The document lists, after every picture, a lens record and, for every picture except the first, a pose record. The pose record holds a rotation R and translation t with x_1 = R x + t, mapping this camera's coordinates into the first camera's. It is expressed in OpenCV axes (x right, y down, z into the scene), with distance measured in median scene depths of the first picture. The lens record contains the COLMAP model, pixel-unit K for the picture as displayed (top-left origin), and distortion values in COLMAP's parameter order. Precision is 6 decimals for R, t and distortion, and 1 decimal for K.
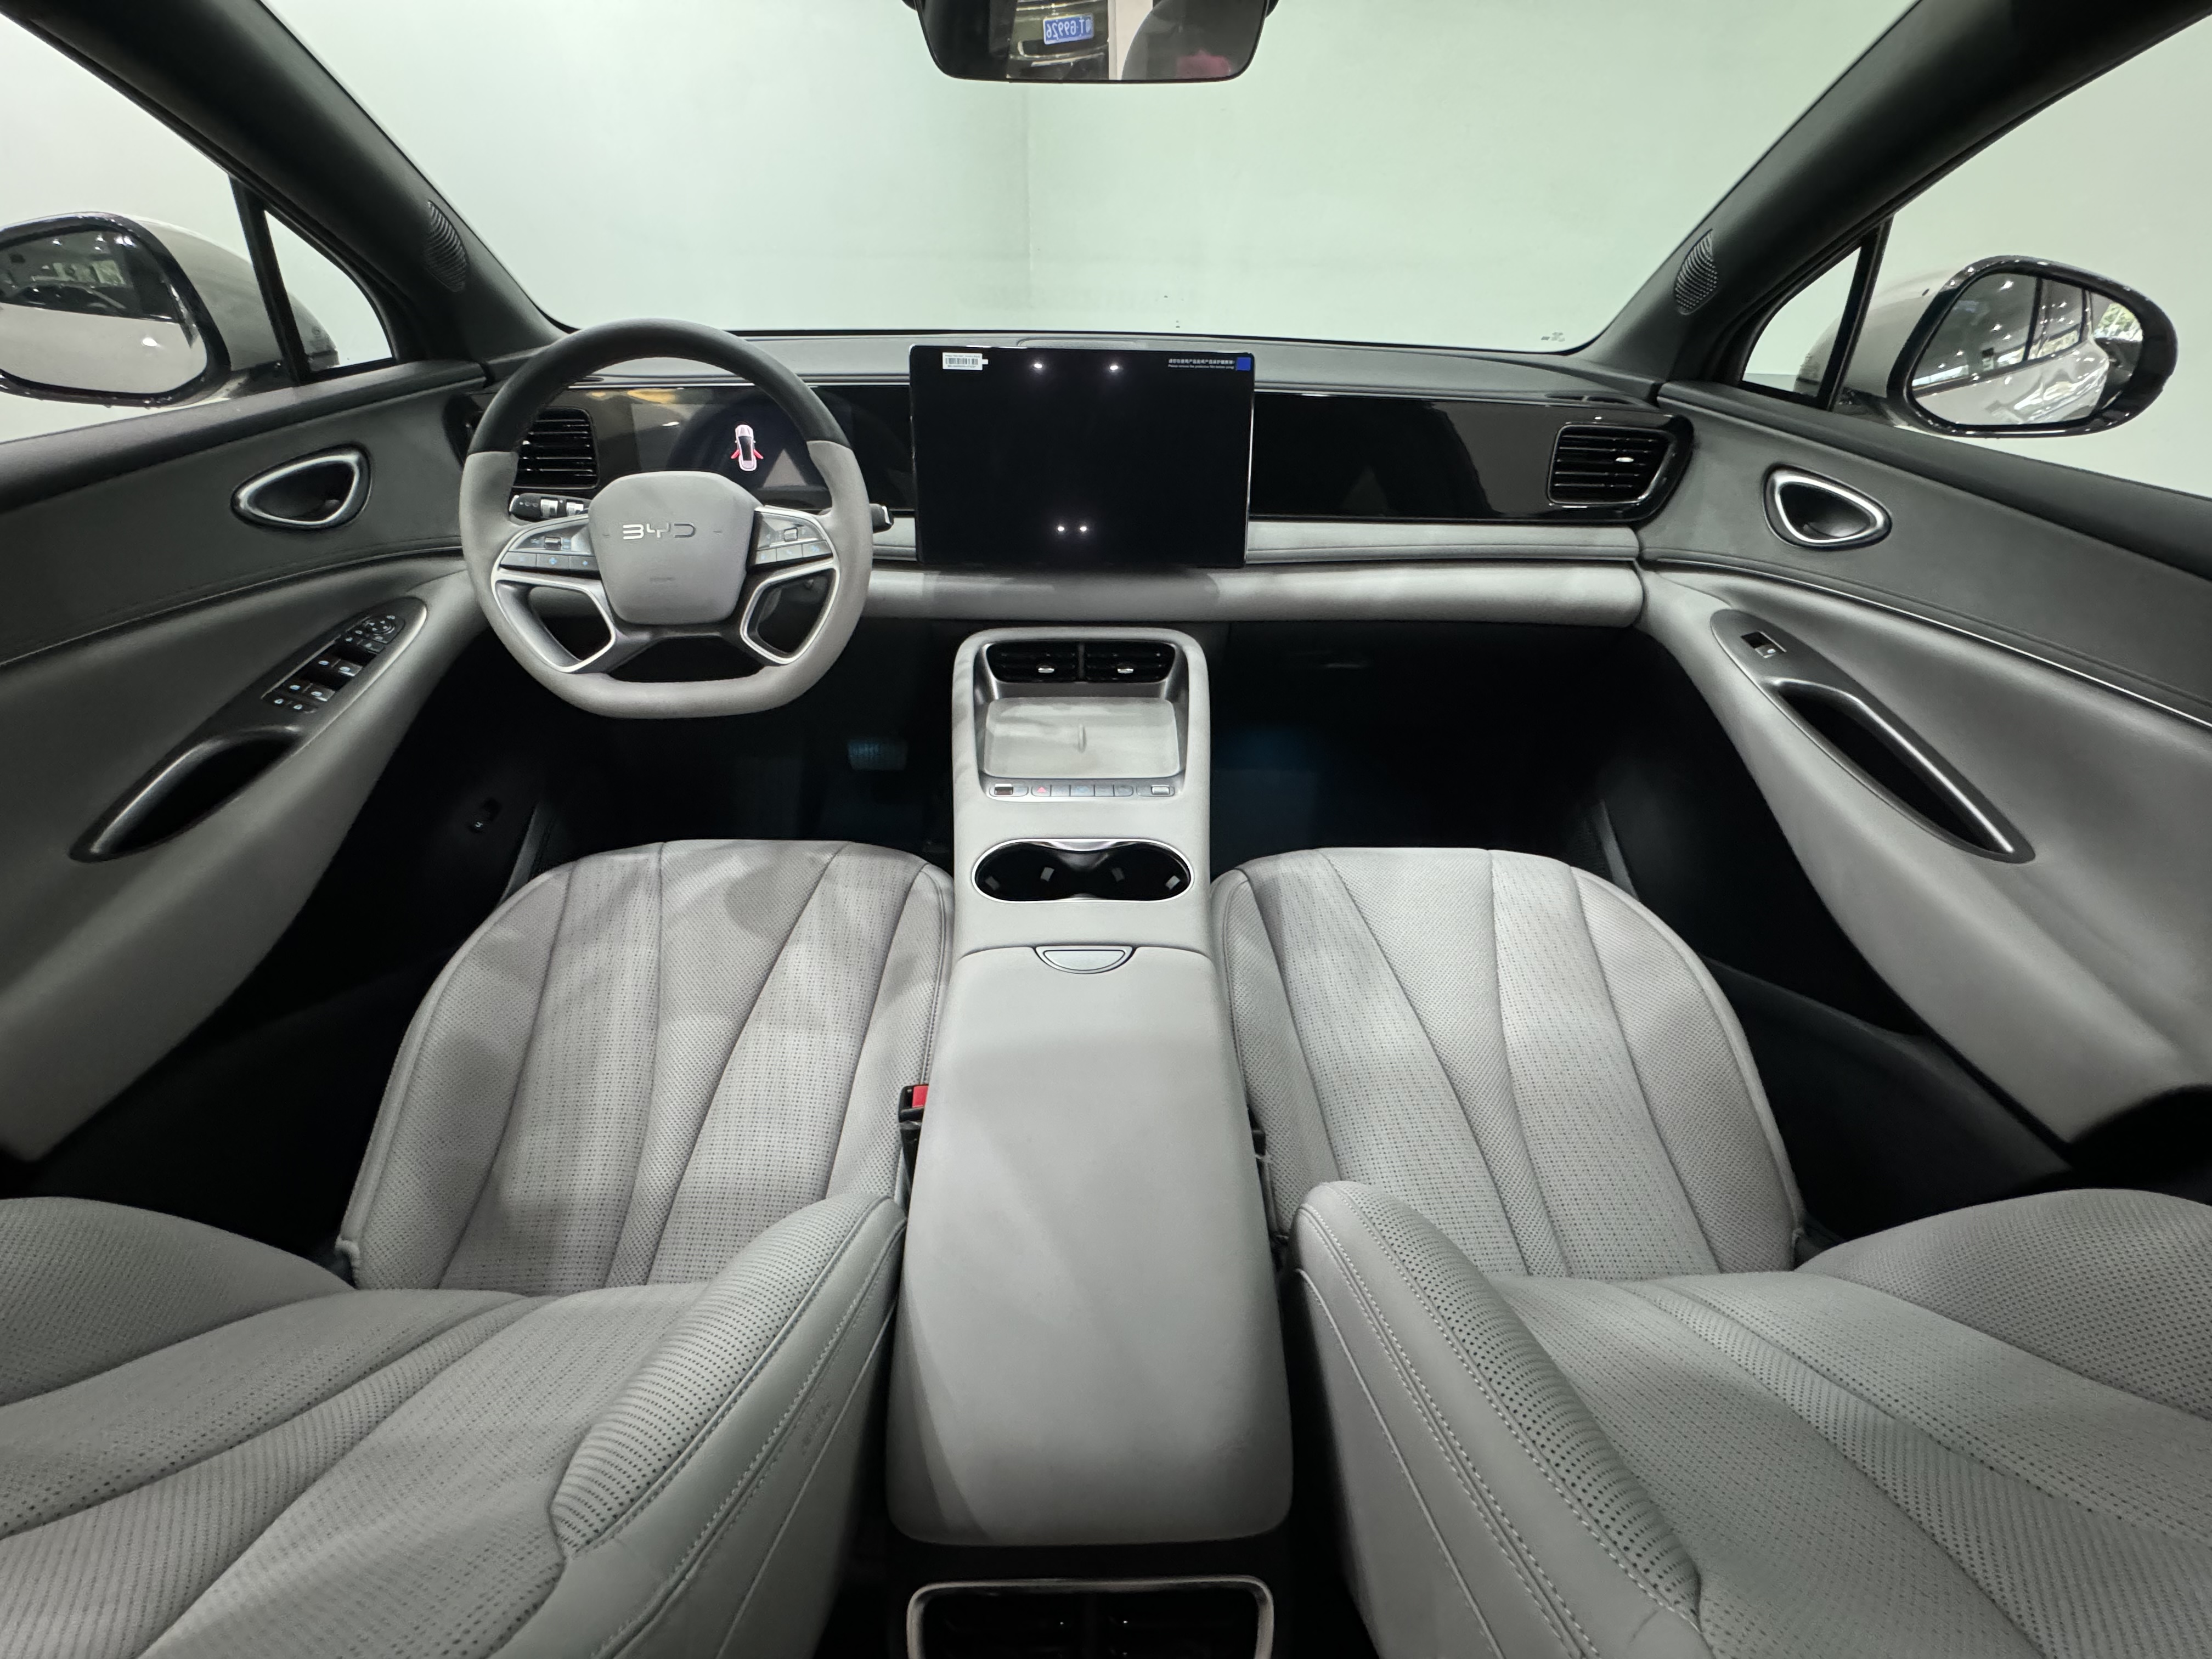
lens RADIAL K [[895.5, 0, 1112.3], [0, 895.5, 811.9], [0, 0, 1]] dist [-0.024694, 0.000104]
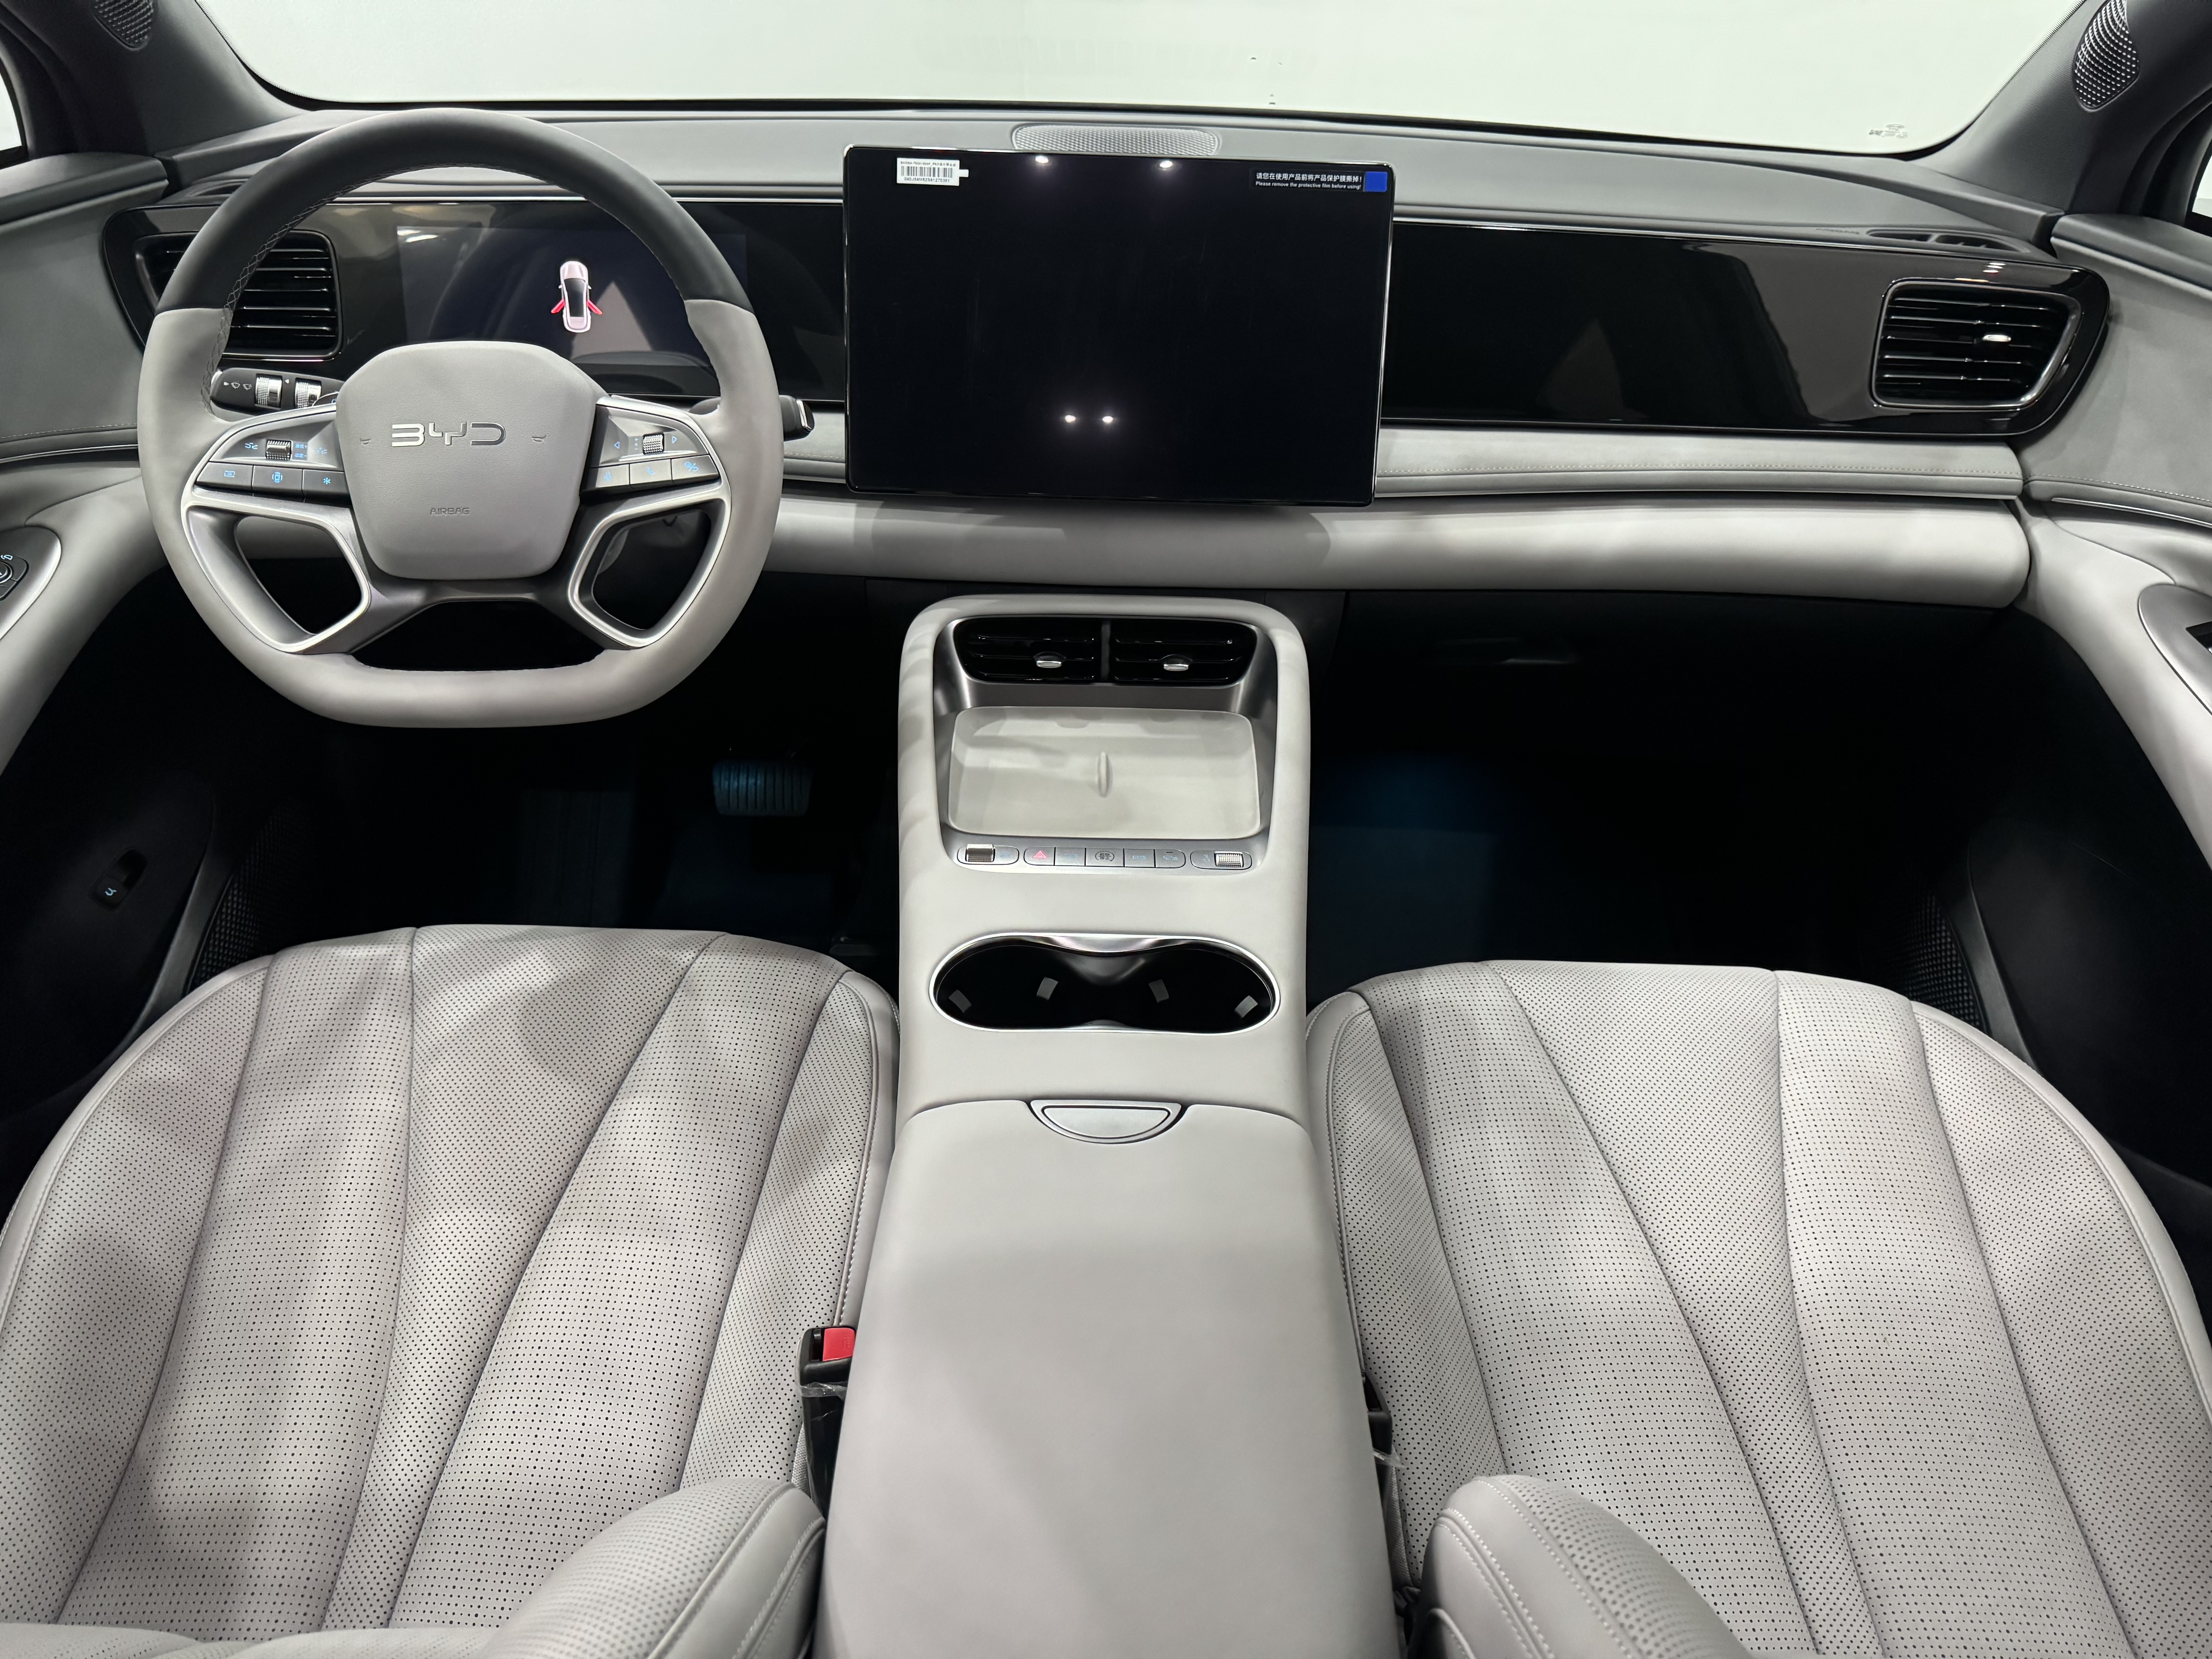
lens RADIAL K [[1557.8, 0, 1106.0], [0, 1557.8, 829.5], [0, 0, 1]] dist [0.076225, -0.122006]
pose [[0.999500, 0.020653, -0.023951, -0.006537], [-0.021665, 0.998848, -0.042817, 0.003230], [0.023039, 0.043315, 0.998796, -0.090132]]
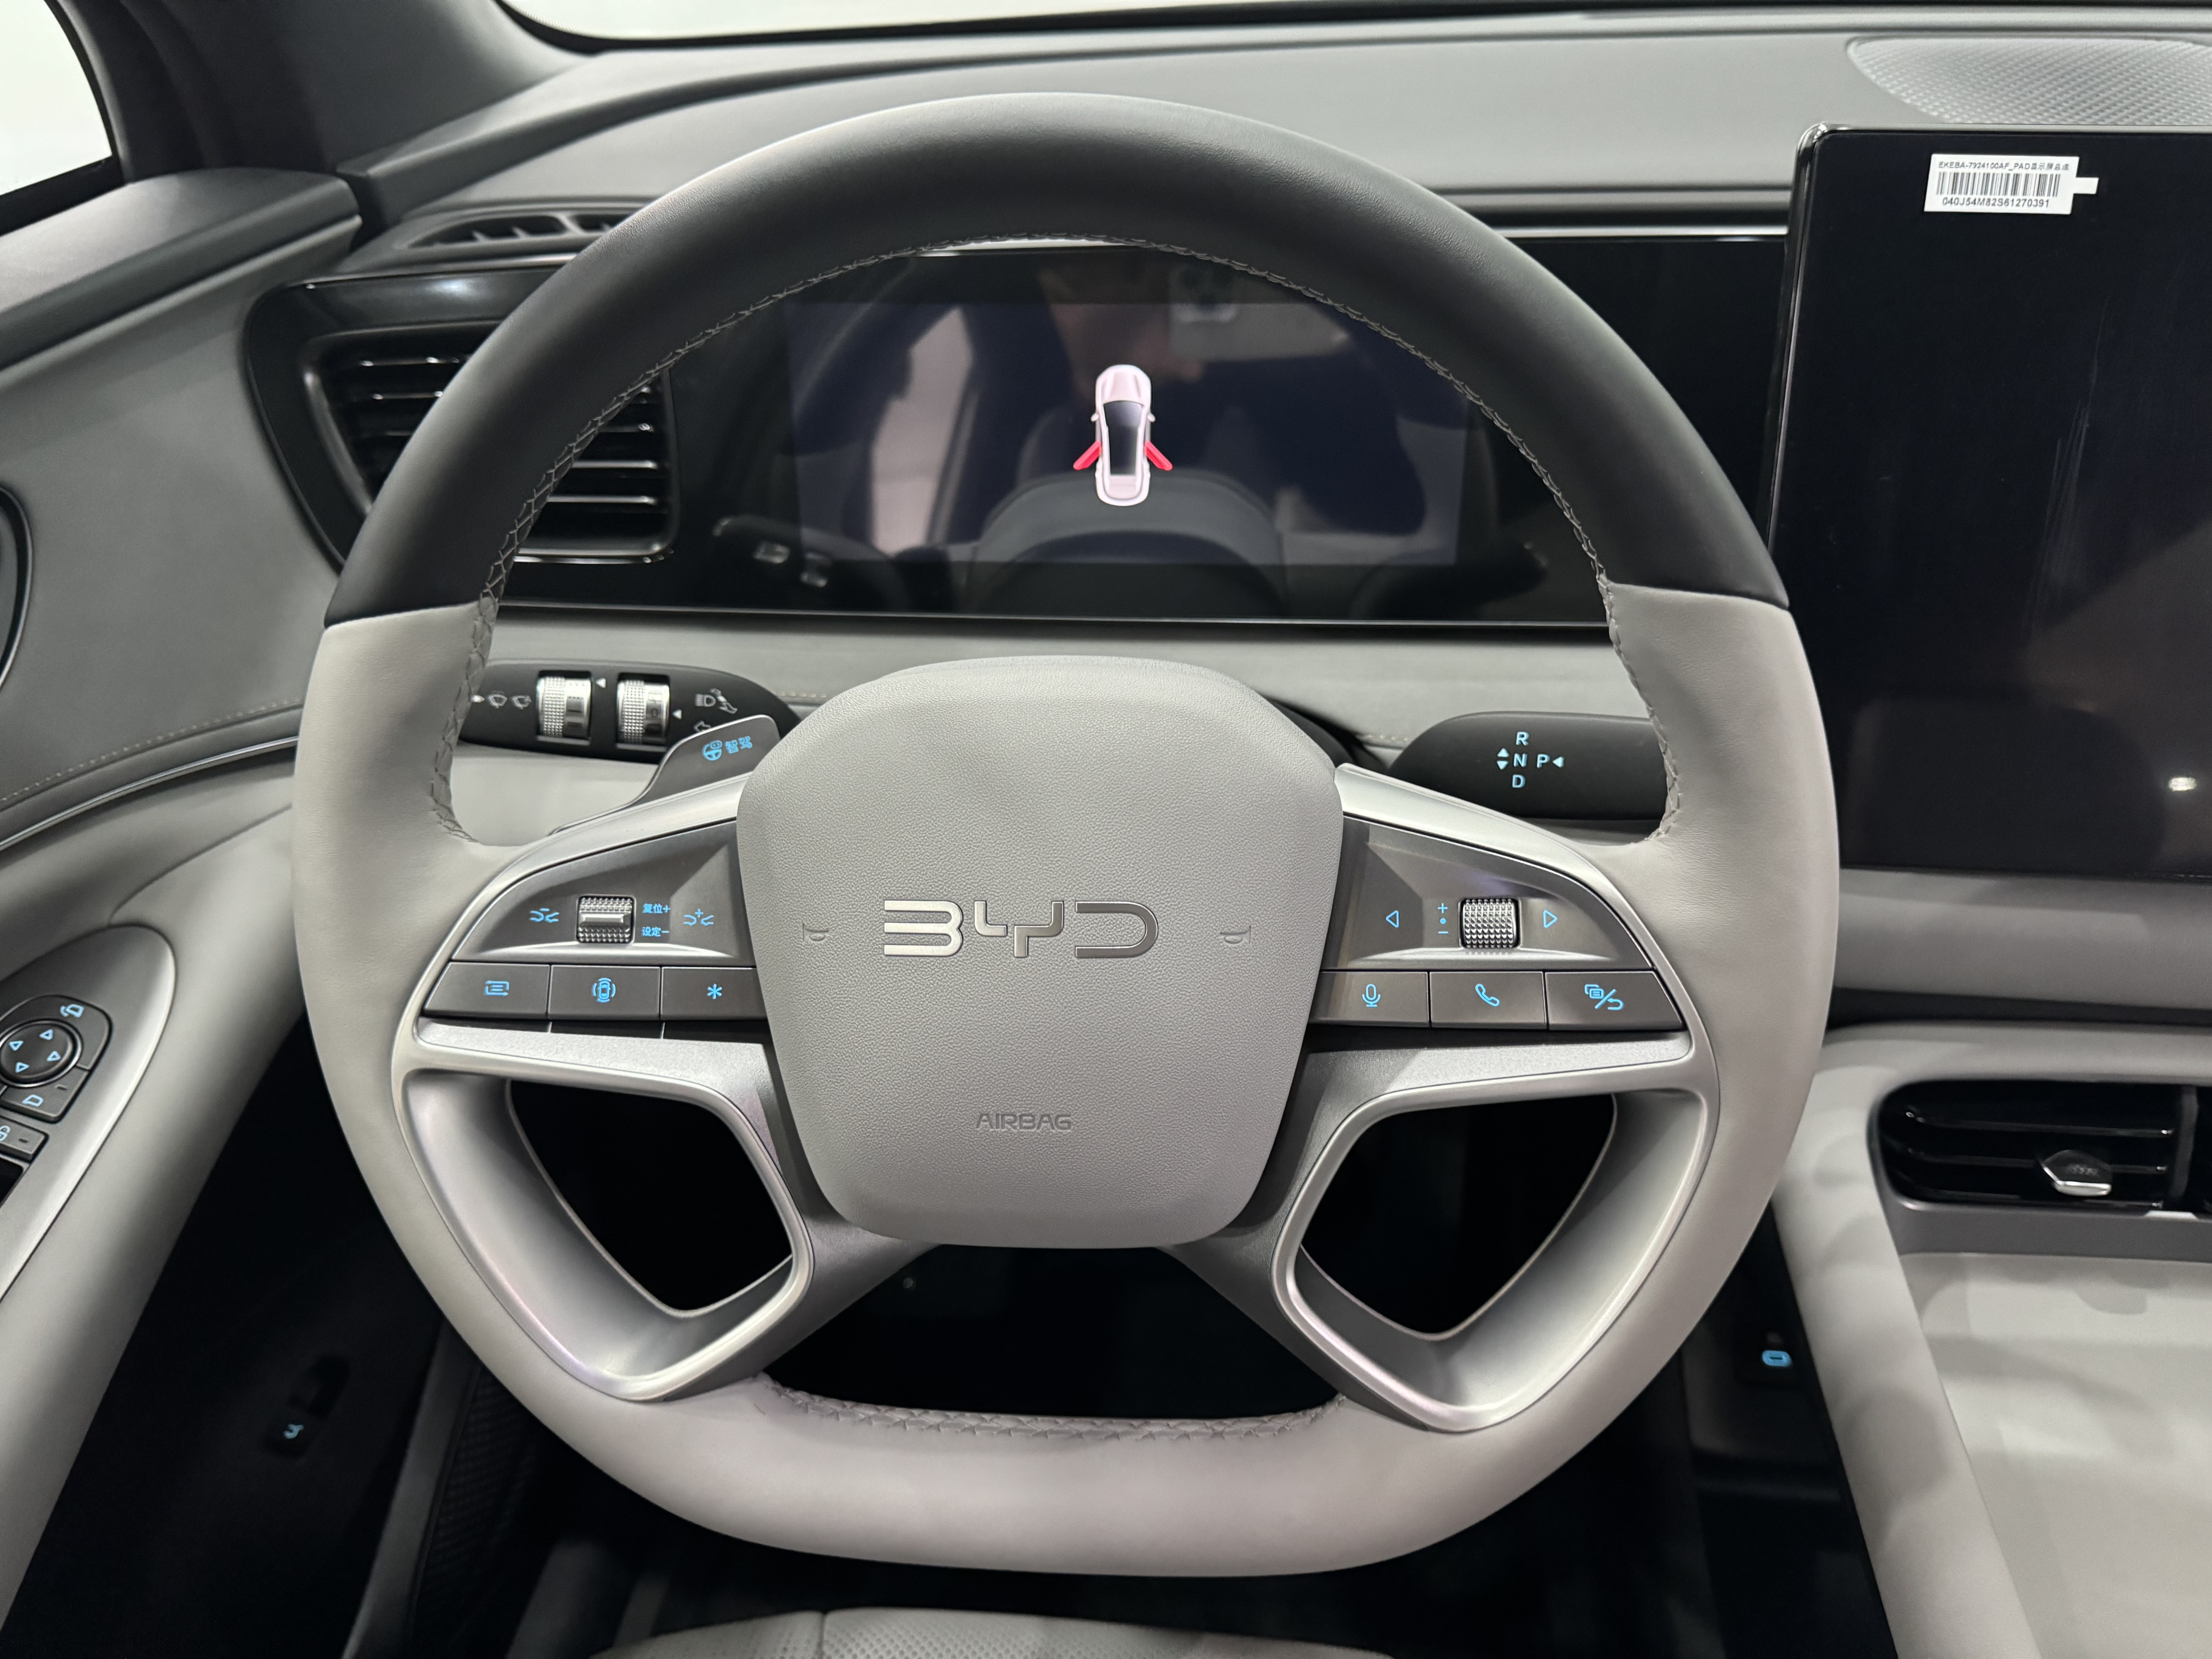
lens RADIAL K [[1694.8, 0, 1140.2], [0, 1694.8, 877.8], [0, 0, 1]] dist [0.006159, -0.051638]
pose [[0.989211, 0.038580, -0.141323, -0.352559], [-0.037474, 0.999243, 0.010484, -0.291077], [0.141621, -0.005075, 0.989908, 0.451755]]
